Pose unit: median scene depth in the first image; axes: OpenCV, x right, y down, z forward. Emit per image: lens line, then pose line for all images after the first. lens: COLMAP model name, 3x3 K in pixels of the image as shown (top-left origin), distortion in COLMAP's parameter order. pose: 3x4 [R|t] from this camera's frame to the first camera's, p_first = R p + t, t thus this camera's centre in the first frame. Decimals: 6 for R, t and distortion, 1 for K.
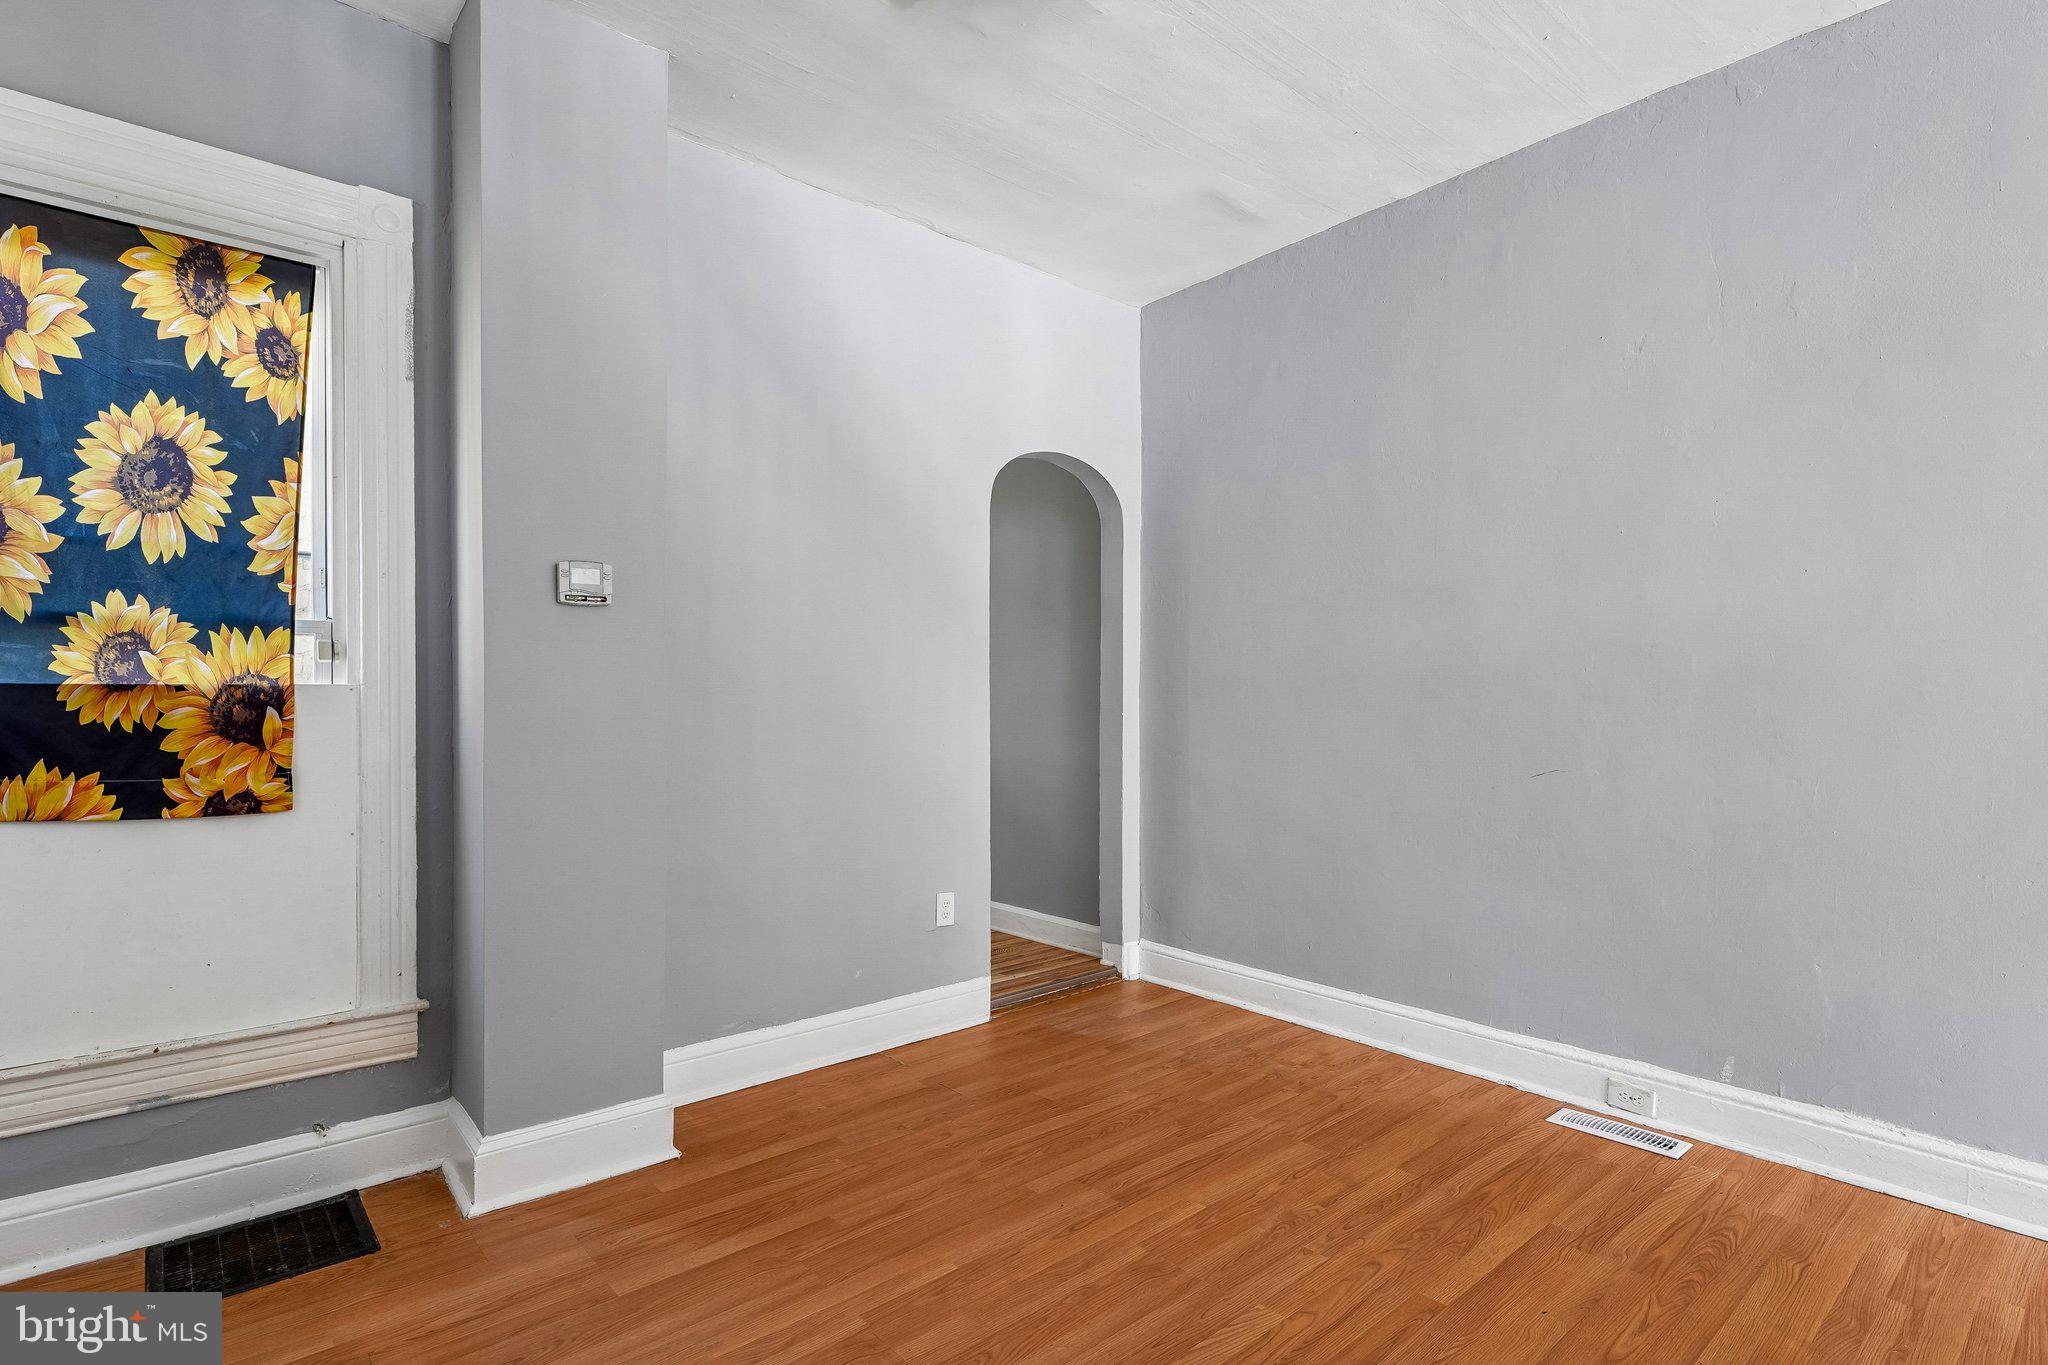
lens RADIAL K [[1001.1, 0, 1021.2], [0, 1001.1, 692.3], [0, 0, 1]] dist [-0.000601, -0.000158]
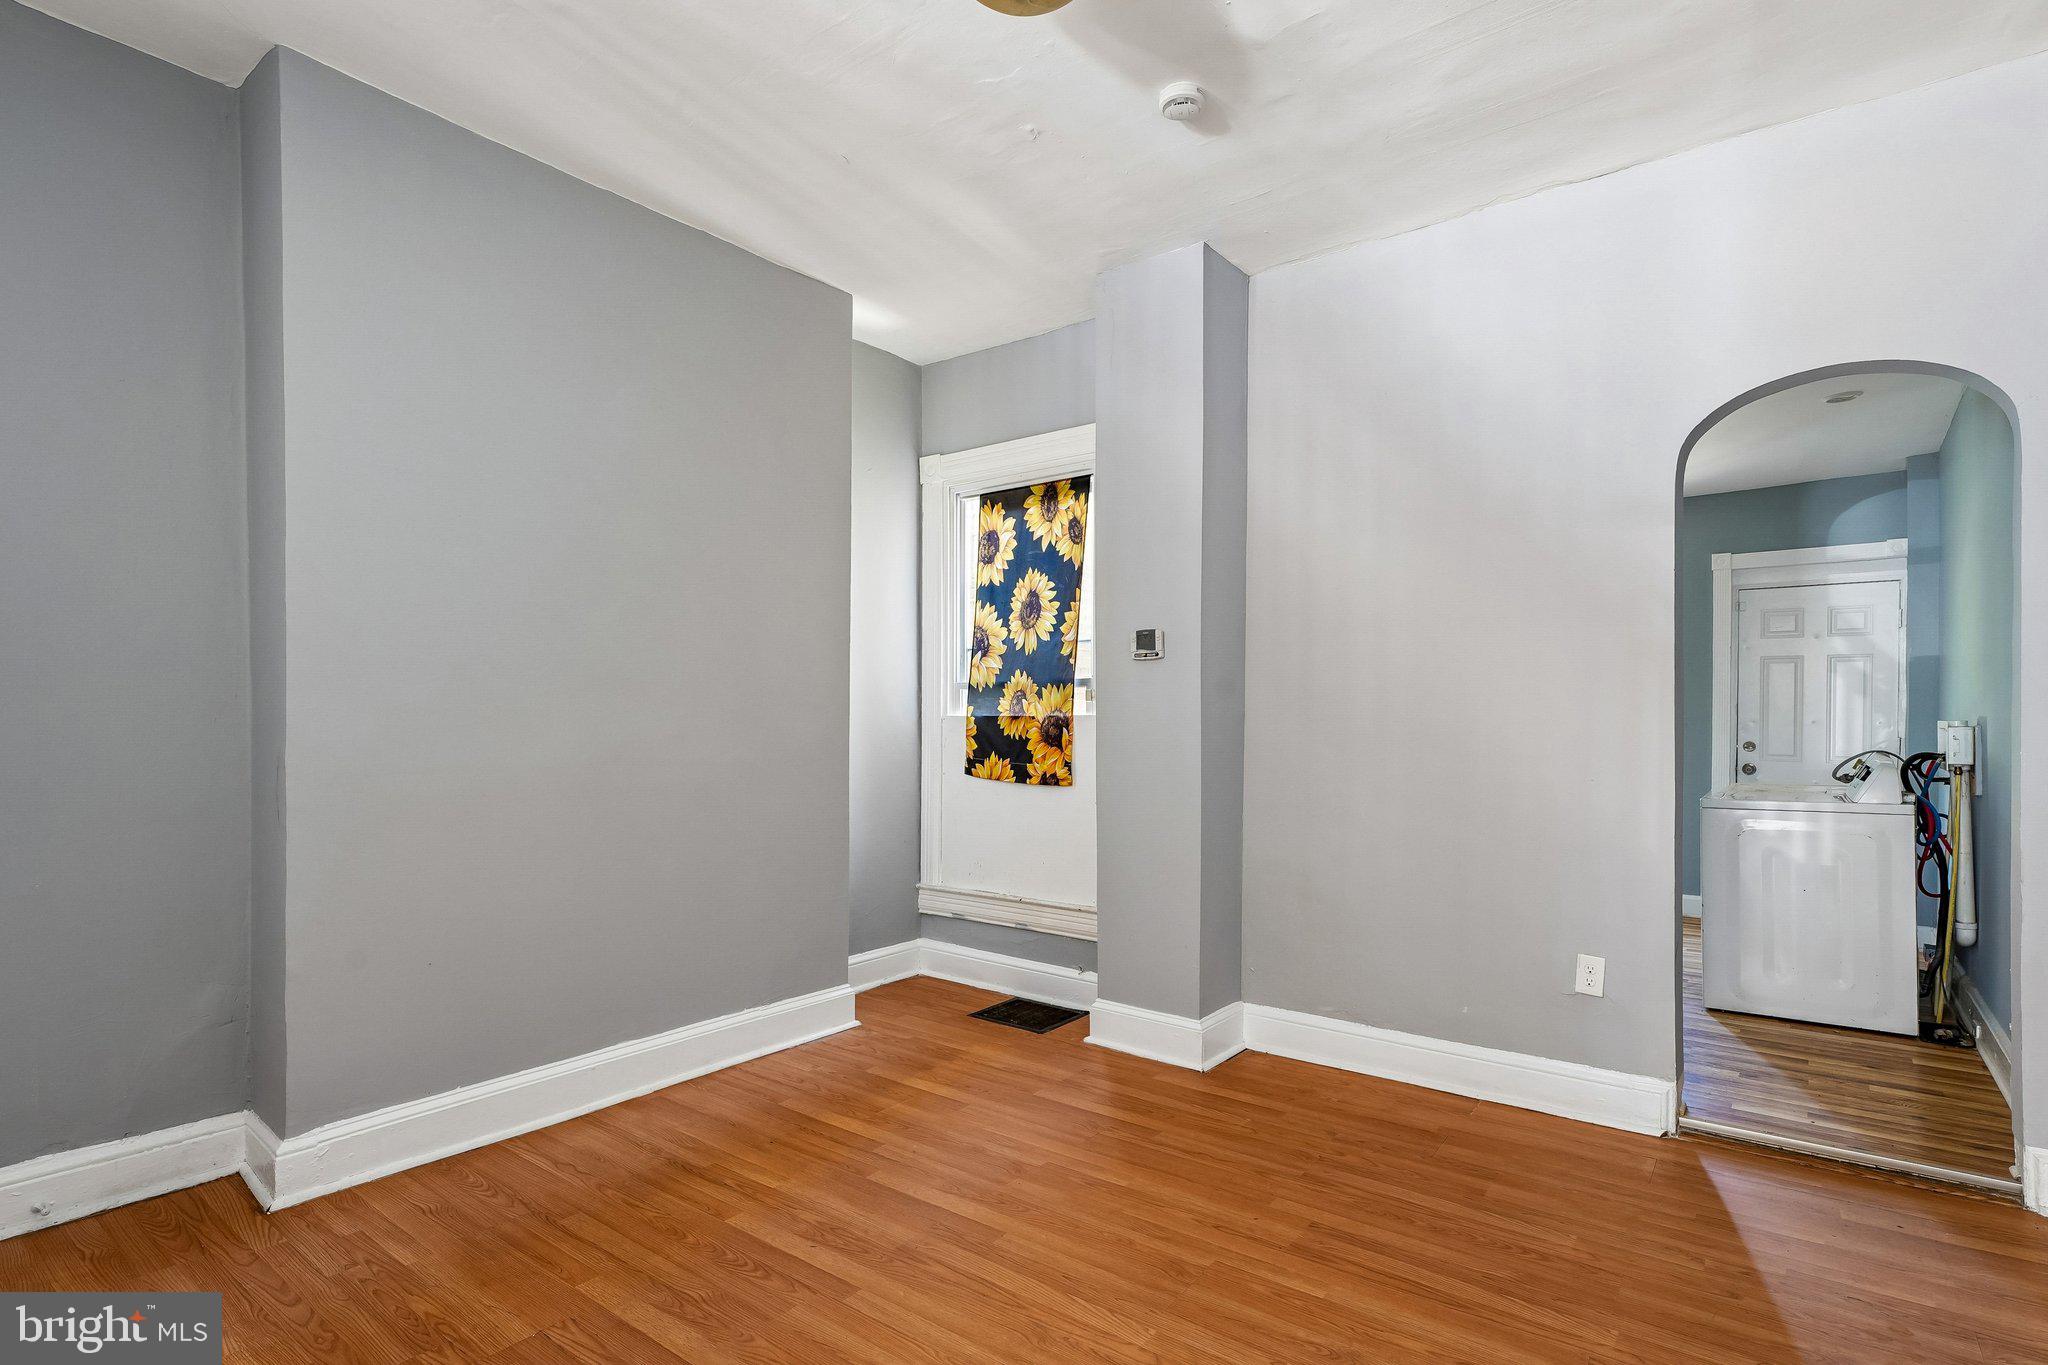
lens RADIAL K [[1001.1, 0, 1021.2], [0, 1001.1, 692.3], [0, 0, 1]] dist [-0.000601, -0.000158]
pose [[0.201994, -0.025537, -0.979054, 1.028140], [0.006141, 0.999673, -0.024808, -0.005209], [0.979368, -0.001002, 0.202085, 0.562526]]
